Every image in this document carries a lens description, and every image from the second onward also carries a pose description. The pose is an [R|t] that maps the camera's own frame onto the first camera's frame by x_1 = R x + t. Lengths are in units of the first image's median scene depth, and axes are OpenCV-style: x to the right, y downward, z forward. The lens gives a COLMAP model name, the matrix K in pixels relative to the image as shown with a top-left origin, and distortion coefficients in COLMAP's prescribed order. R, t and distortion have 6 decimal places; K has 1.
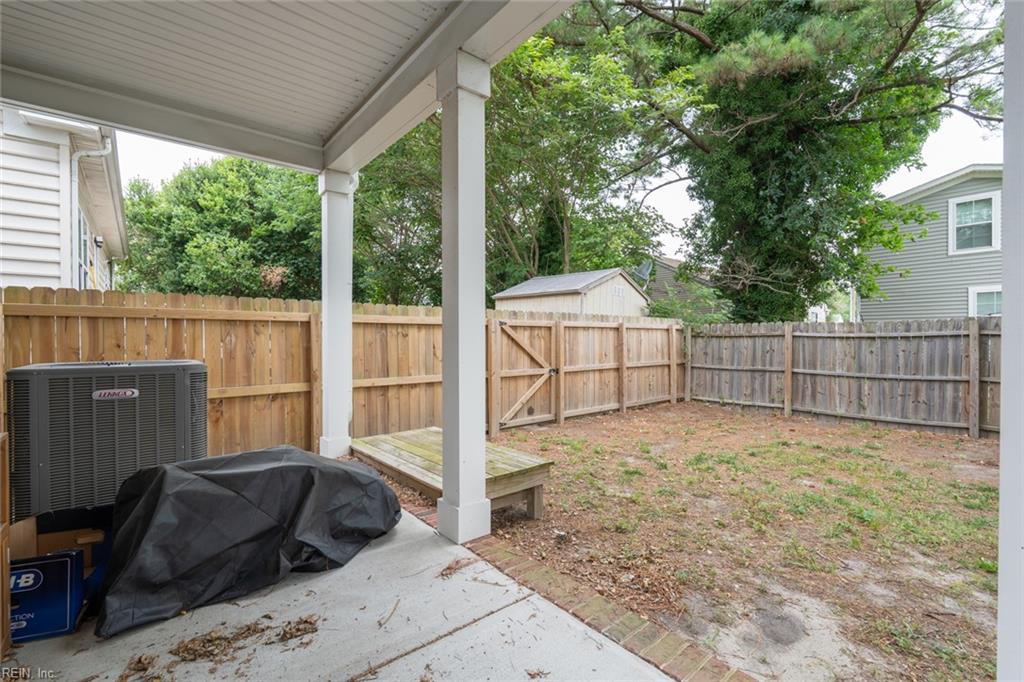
lens RADIAL K [[454.0, 0, 511.4], [0, 454.0, 345.3], [0, 0, 1]] dist [0.007229, 0.002175]
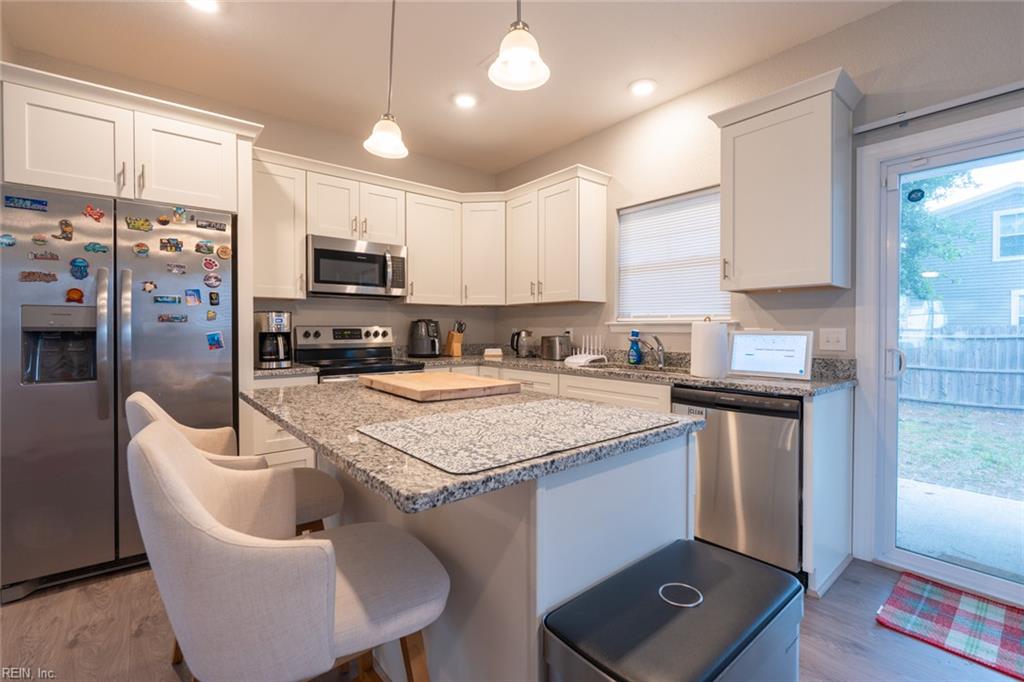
lens RADIAL K [[454.0, 0, 514.2], [0, 454.0, 335.3], [0, 0, 1]] dist [0.007229, 0.002175]
pose [[0.999901, 0.000318, -0.014076, -0.413190], [-0.000345, 0.999998, -0.001964, -0.024189], [0.014075, 0.001968, 0.999899, -0.290262]]
